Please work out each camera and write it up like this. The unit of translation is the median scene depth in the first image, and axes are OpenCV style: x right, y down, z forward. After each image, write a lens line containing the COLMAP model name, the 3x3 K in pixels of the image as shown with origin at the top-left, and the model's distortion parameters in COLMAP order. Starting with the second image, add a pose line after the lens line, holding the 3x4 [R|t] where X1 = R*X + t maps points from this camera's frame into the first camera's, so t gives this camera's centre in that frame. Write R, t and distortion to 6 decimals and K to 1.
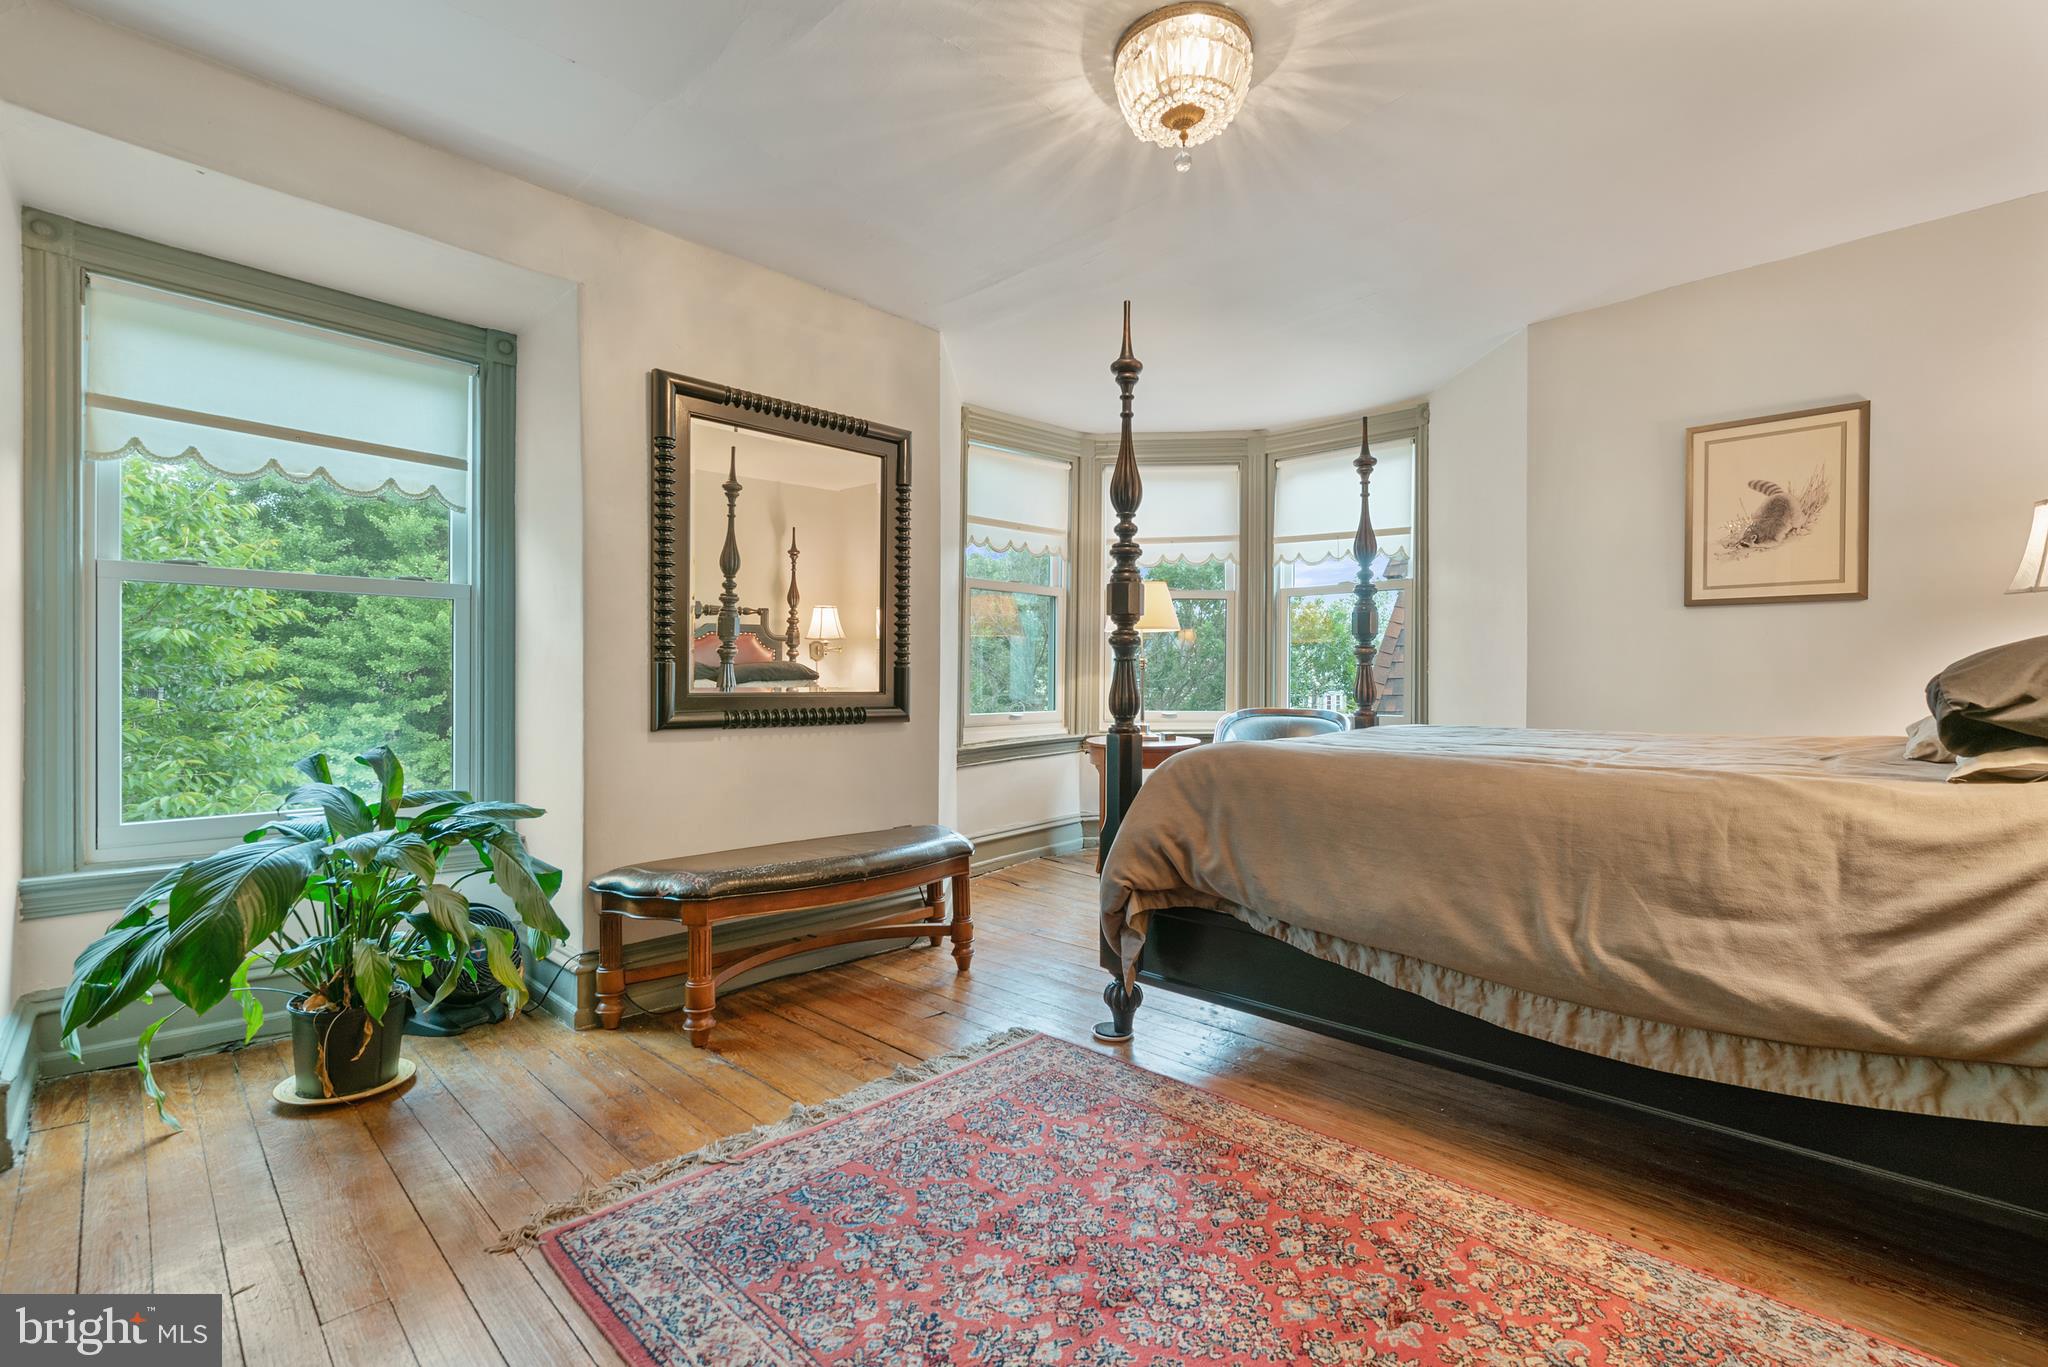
lens RADIAL K [[884.4, 0, 1032.8], [0, 884.4, 682.7], [0, 0, 1]] dist [0.002286, -0.000053]
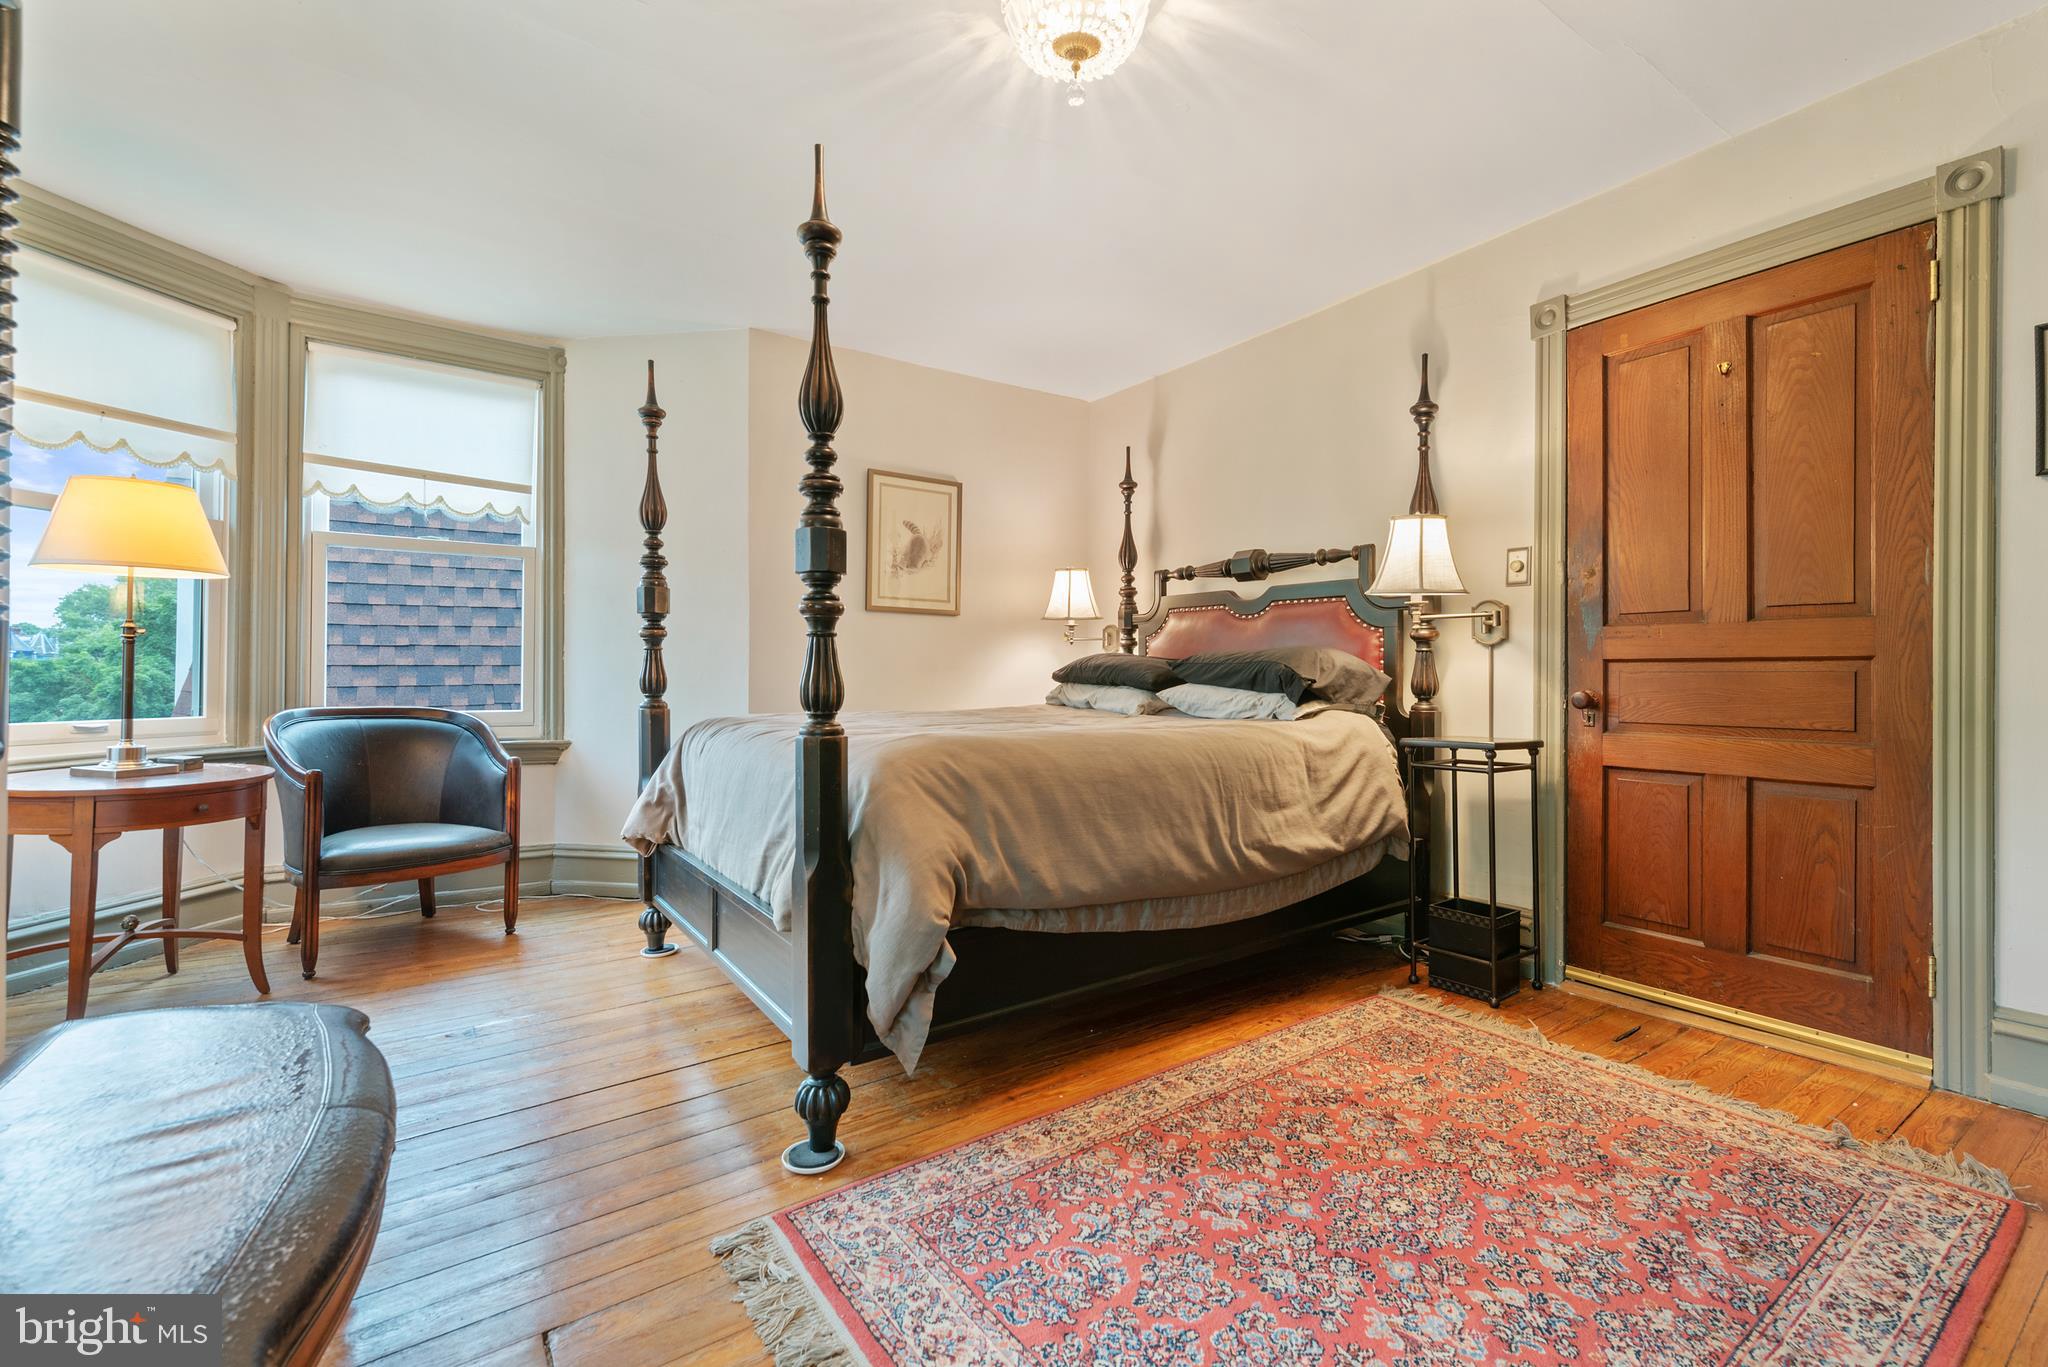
lens RADIAL K [[884.4, 0, 1033.6], [0, 884.4, 678.1], [0, 0, 1]] dist [0.002286, -0.000053]
pose [[0.190246, -0.002327, 0.981734, -0.822014], [0.001045, 0.999997, 0.002168, 0.012417], [-0.981736, 0.000614, 0.190248, 0.991860]]
